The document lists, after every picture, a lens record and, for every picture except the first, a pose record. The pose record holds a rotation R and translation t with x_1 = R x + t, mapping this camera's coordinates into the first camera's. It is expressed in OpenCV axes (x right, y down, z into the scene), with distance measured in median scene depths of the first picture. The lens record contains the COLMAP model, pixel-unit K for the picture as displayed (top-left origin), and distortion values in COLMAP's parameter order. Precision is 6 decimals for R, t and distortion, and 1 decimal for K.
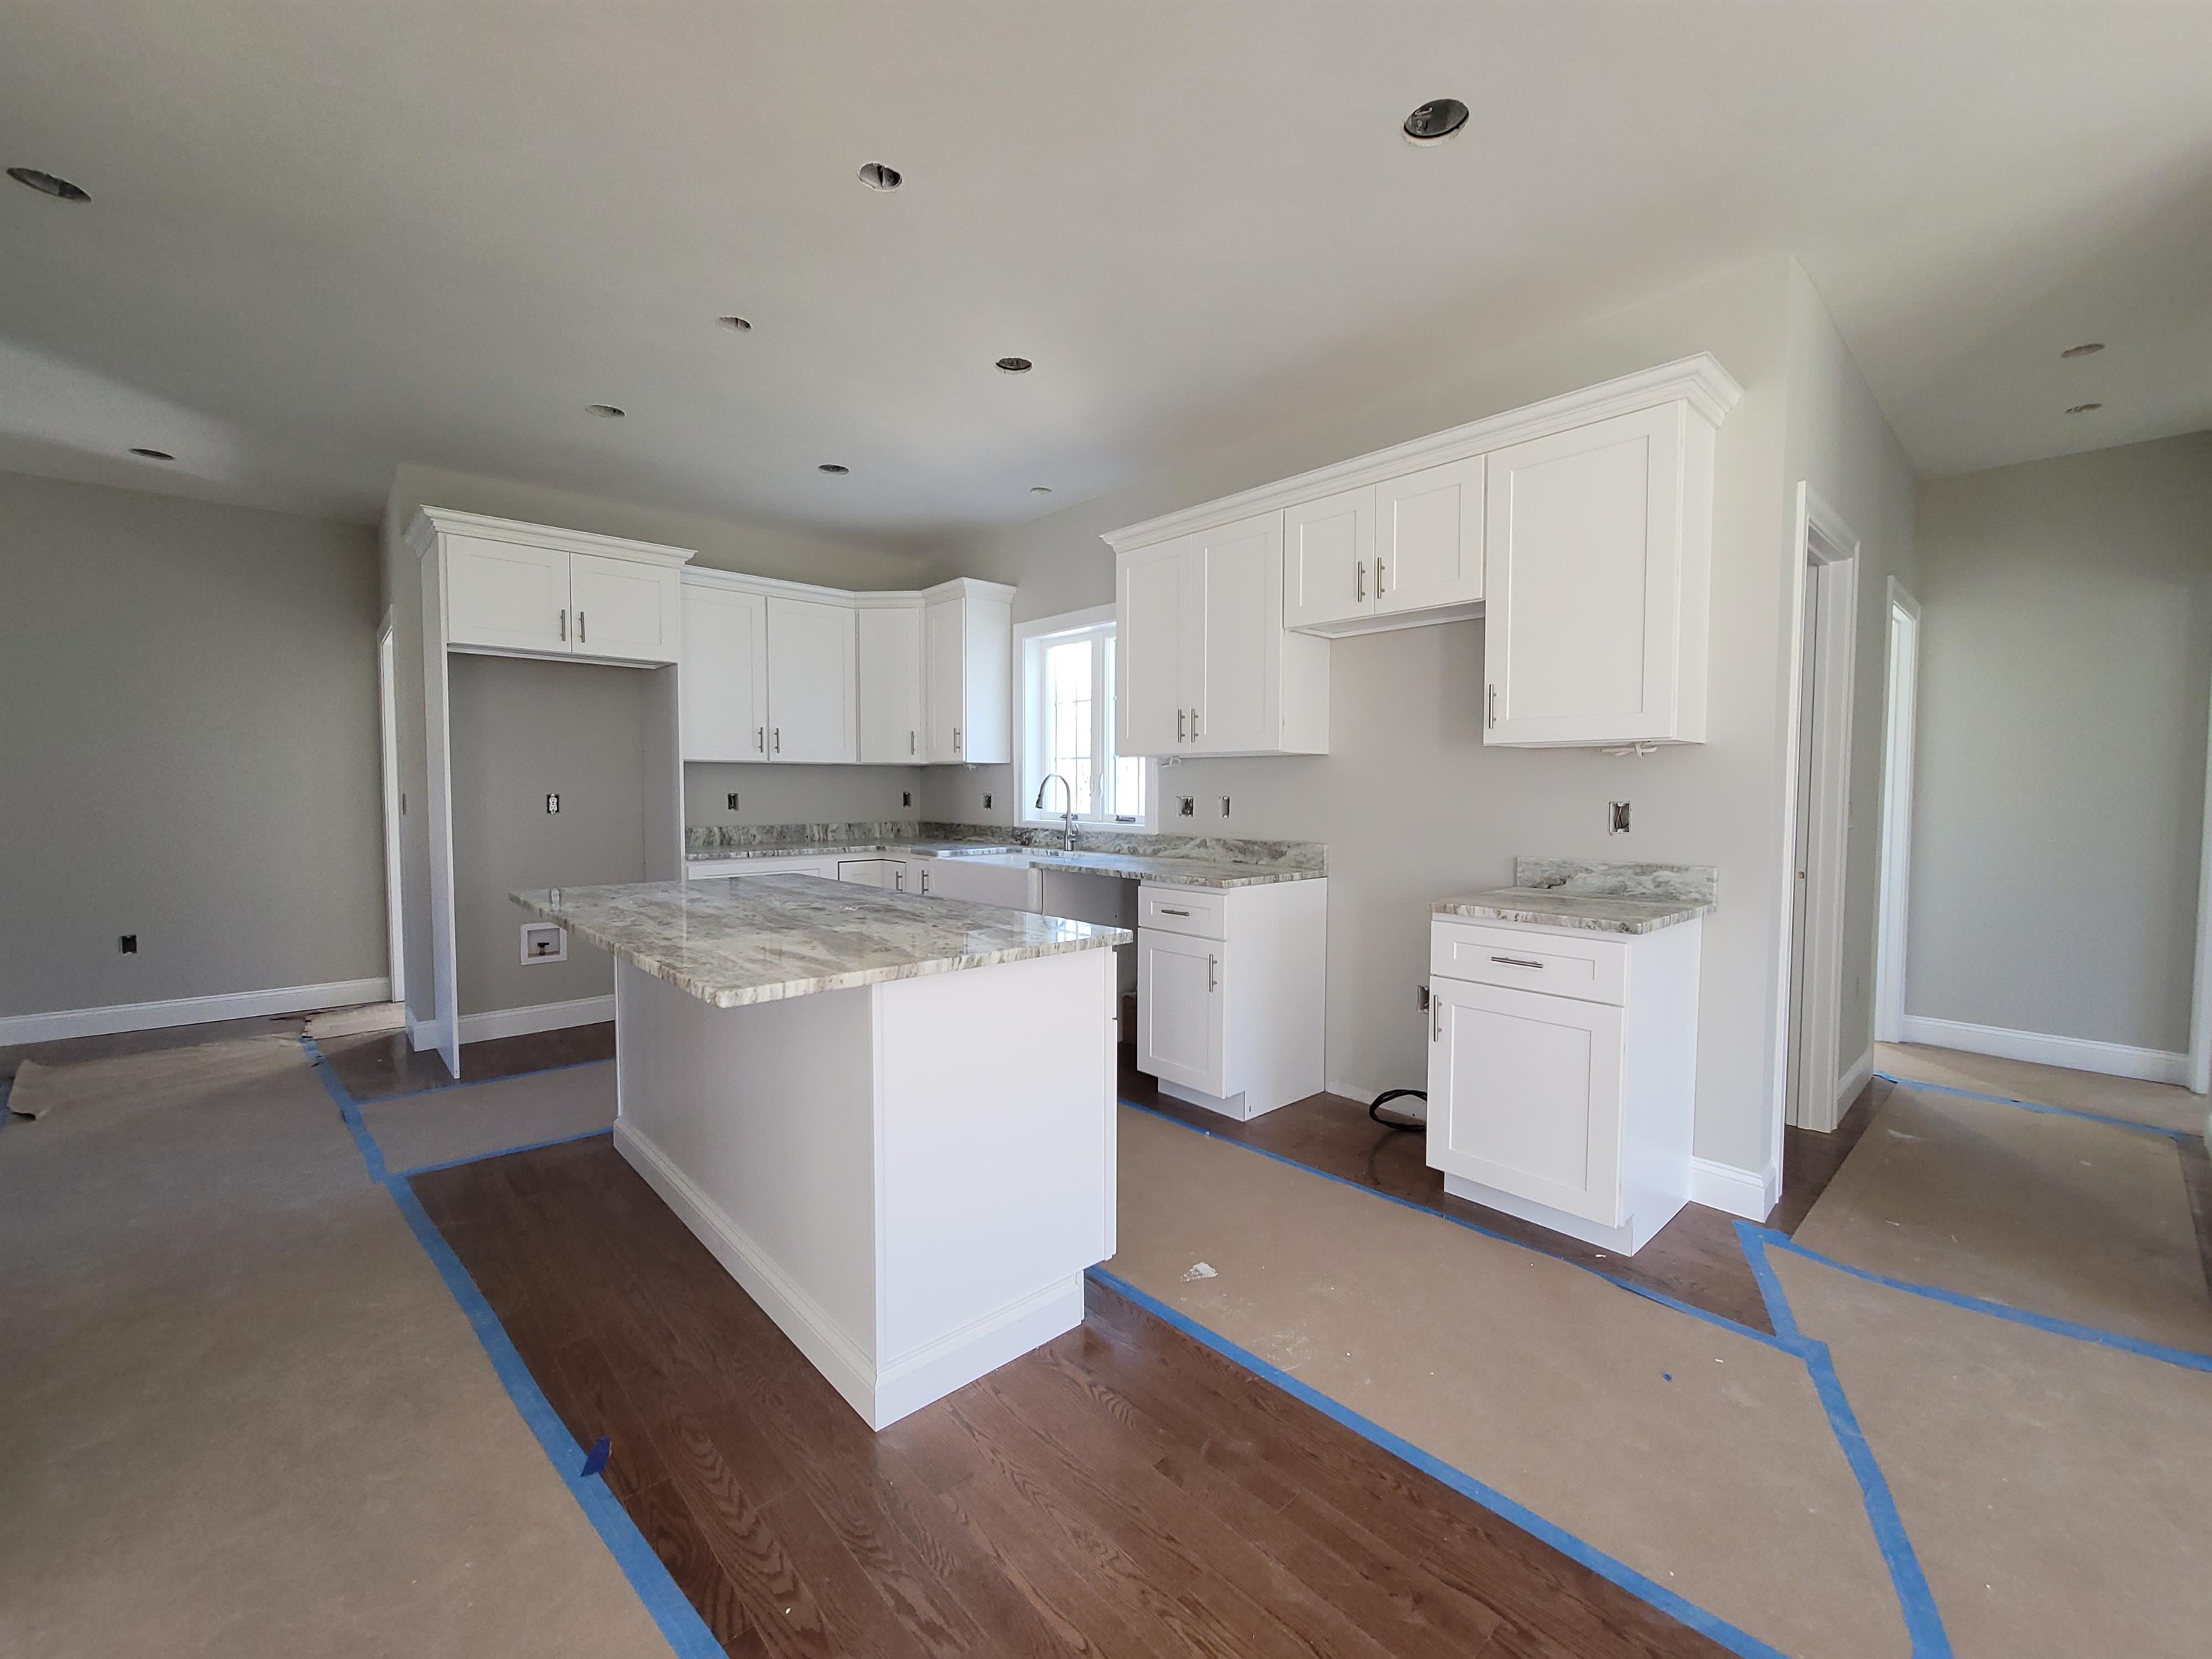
lens RADIAL K [[892.3, 0, 1093.7], [0, 892.3, 828.7], [0, 0, 1]] dist [-0.003842, 0.000202]
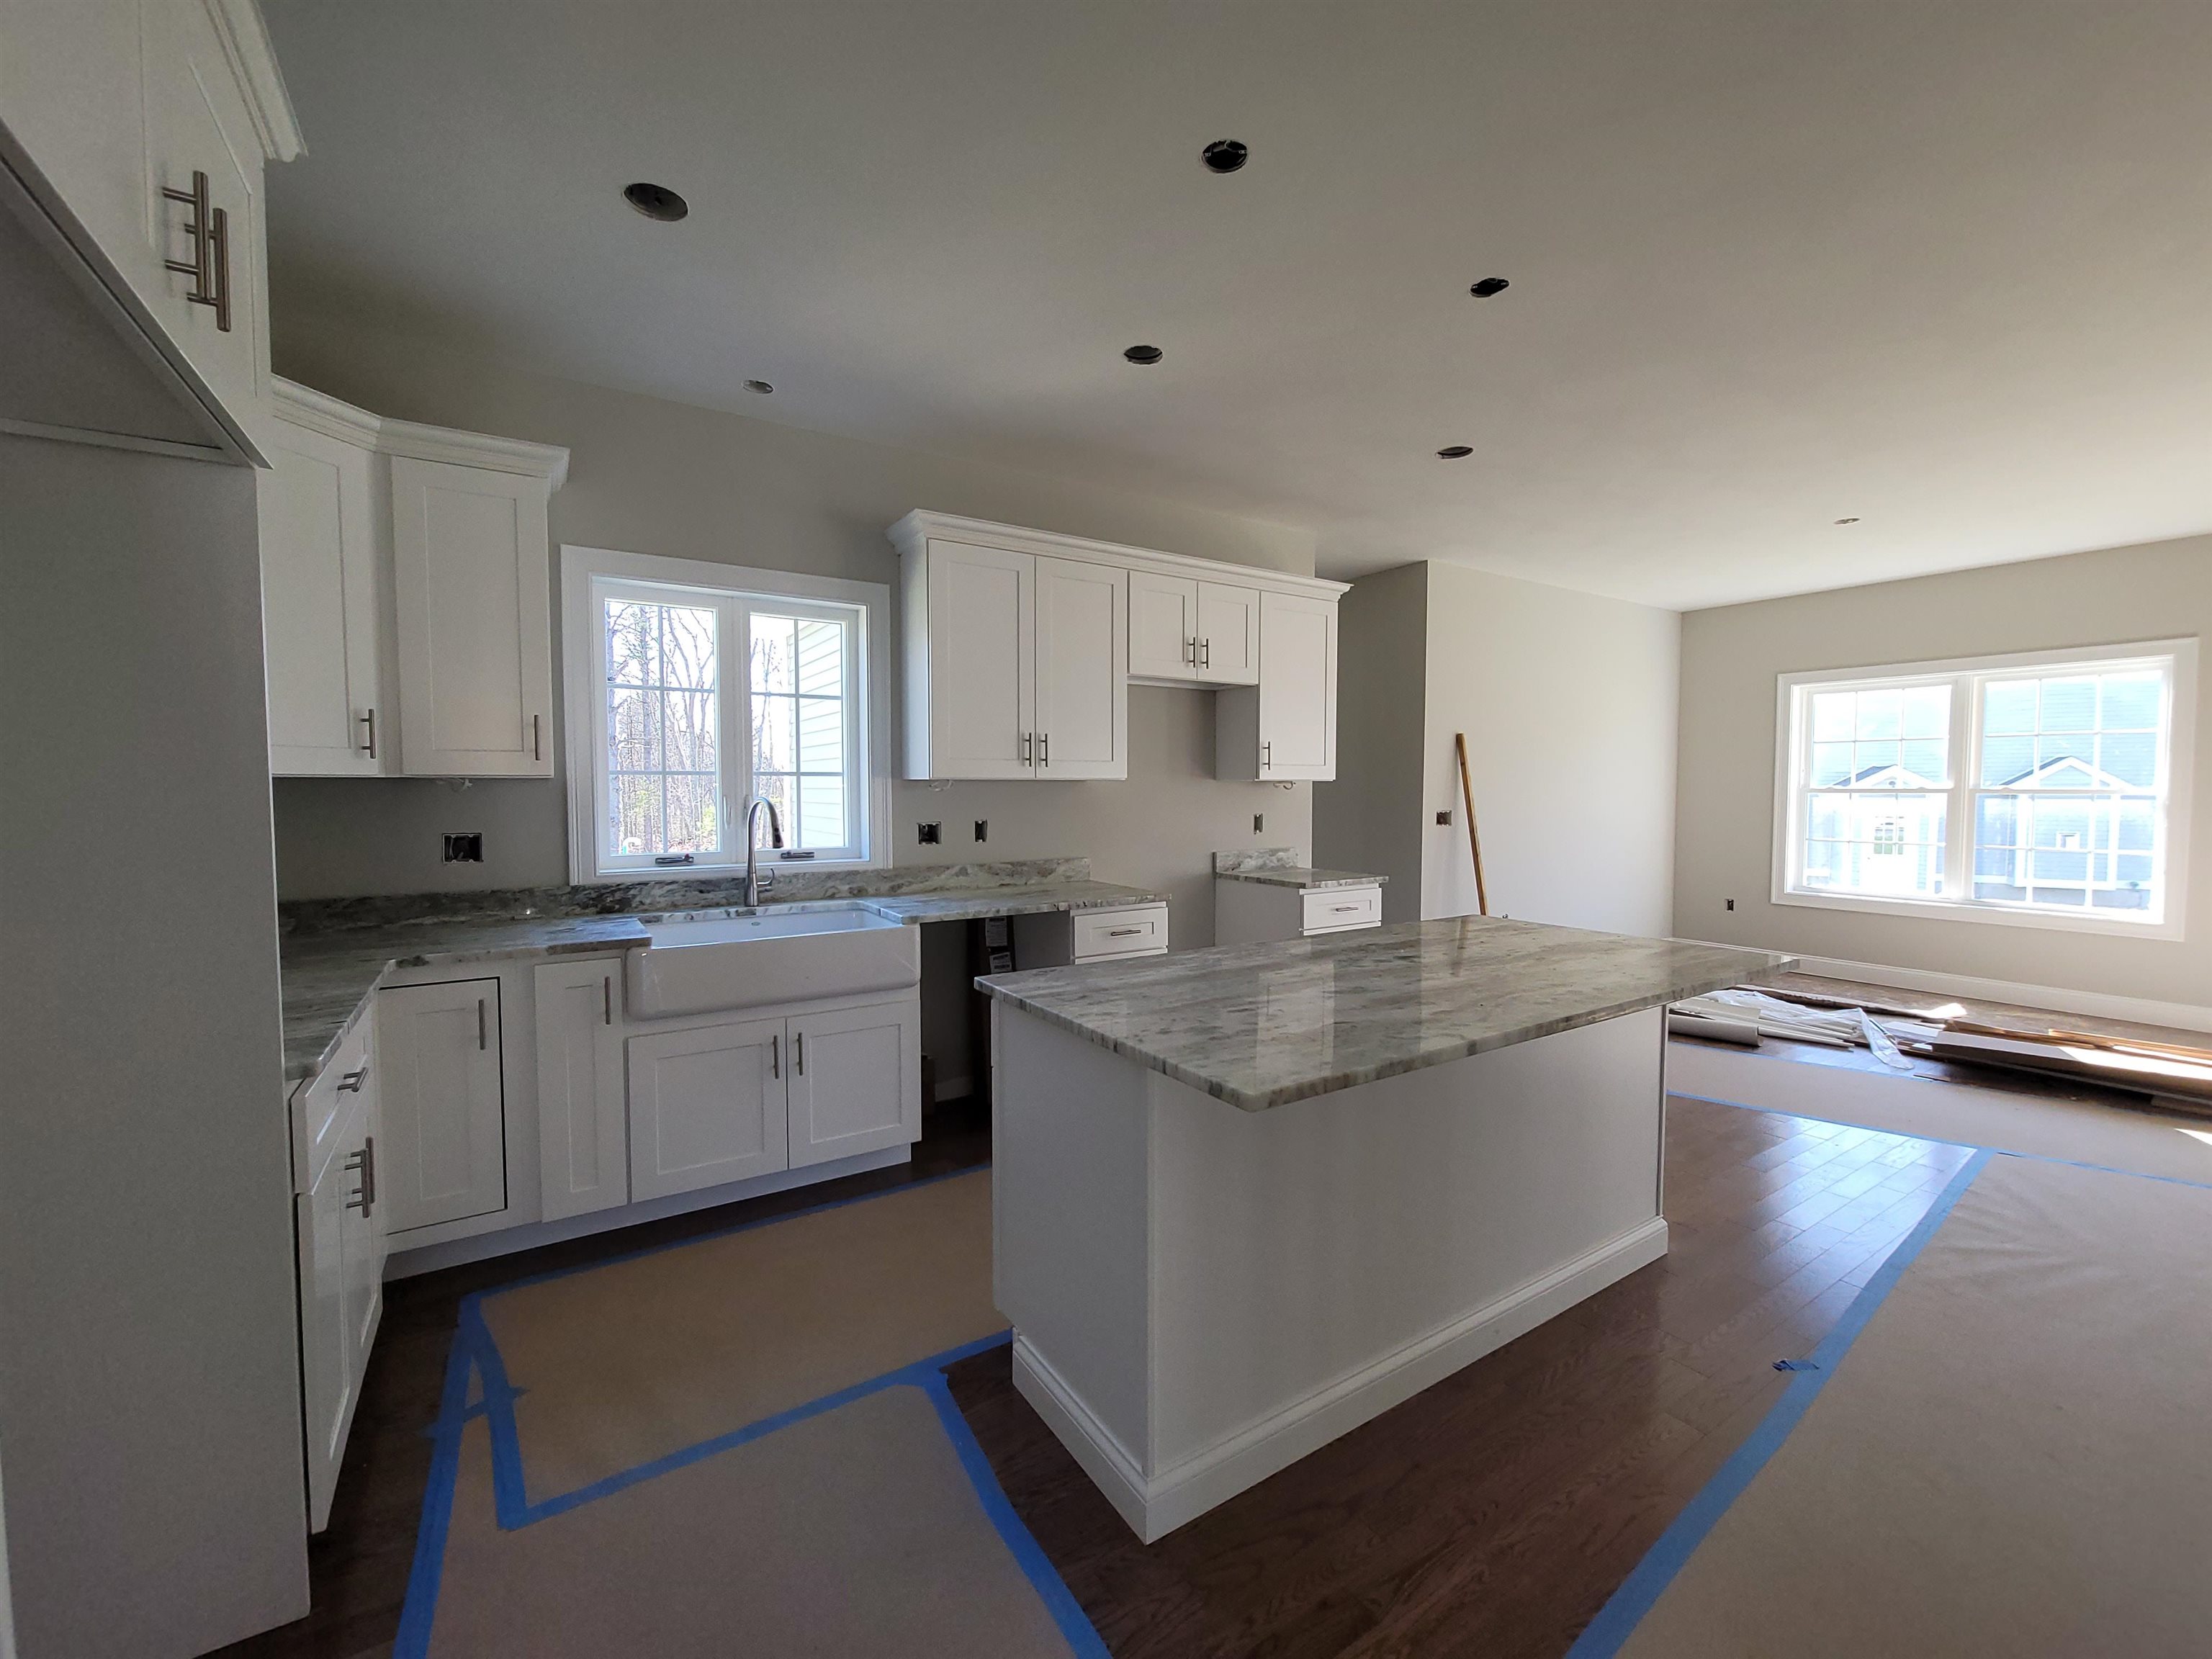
lens RADIAL K [[892.3, 0, 1093.7], [0, 892.3, 828.7], [0, 0, 1]] dist [-0.003842, 0.000202]
pose [[0.174347, -0.037736, 0.983961, -0.789681], [0.057714, 0.997939, 0.028045, -0.047326], [-0.982992, 0.051899, 0.176165, 0.708735]]
